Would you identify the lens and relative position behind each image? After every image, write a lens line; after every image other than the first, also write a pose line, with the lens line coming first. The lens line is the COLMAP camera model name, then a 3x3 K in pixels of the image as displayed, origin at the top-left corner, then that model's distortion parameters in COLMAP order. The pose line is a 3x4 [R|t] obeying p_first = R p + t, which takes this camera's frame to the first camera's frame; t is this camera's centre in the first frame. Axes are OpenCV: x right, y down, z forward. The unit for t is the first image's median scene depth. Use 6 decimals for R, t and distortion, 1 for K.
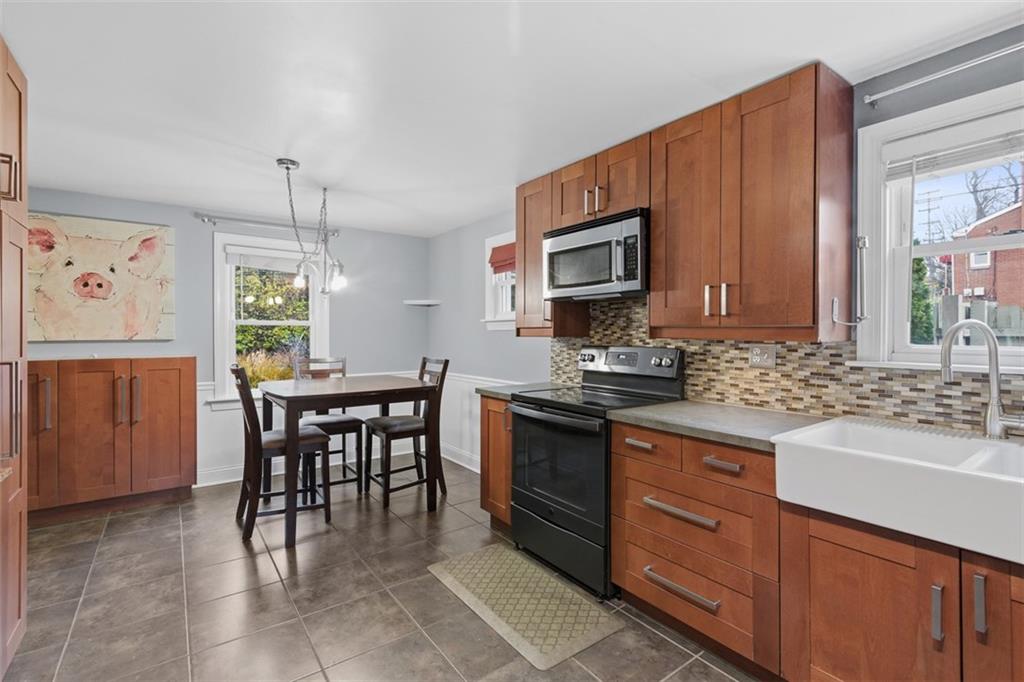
lens RADIAL K [[462.0, 0, 512.7], [0, 462.0, 337.3], [0, 0, 1]] dist [-0.002636, -0.000844]
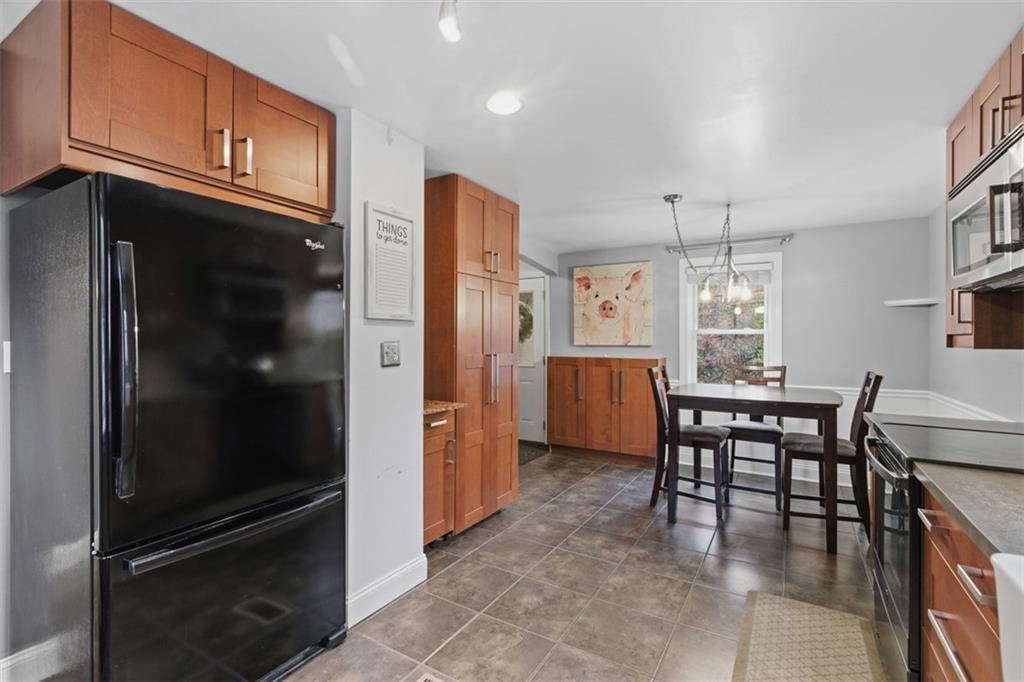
lens RADIAL K [[462.0, 0, 519.4], [0, 462.0, 339.2], [0, 0, 1]] dist [-0.002636, -0.000844]
pose [[0.384732, 0.000199, -0.923028, 0.378407], [-0.010312, 0.999938, -0.004082, -0.004160], [0.922971, 0.011089, 0.384710, 0.151485]]
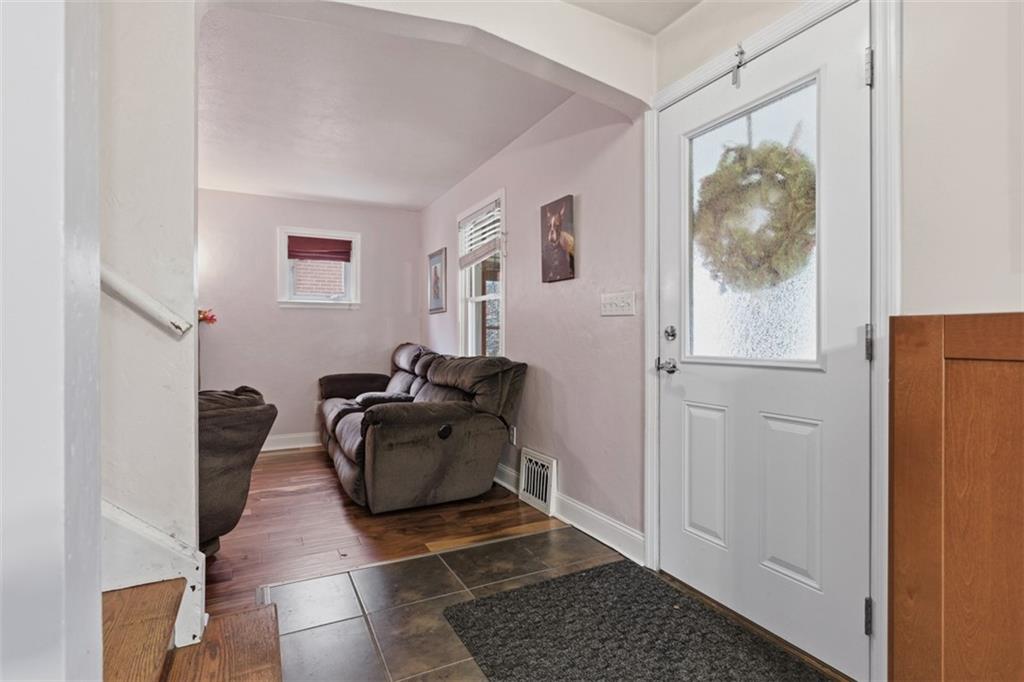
lens RADIAL K [[508.7, 0, 513.9], [0, 508.7, 339.5], [0, 0, 1]] dist [-0.001933, -0.000228]
pose [[-0.169067, 0.003996, -0.985596, -0.618589], [-0.006883, 0.999963, 0.005235, 0.059948], [0.985580, 0.007669, -0.169033, 0.636109]]
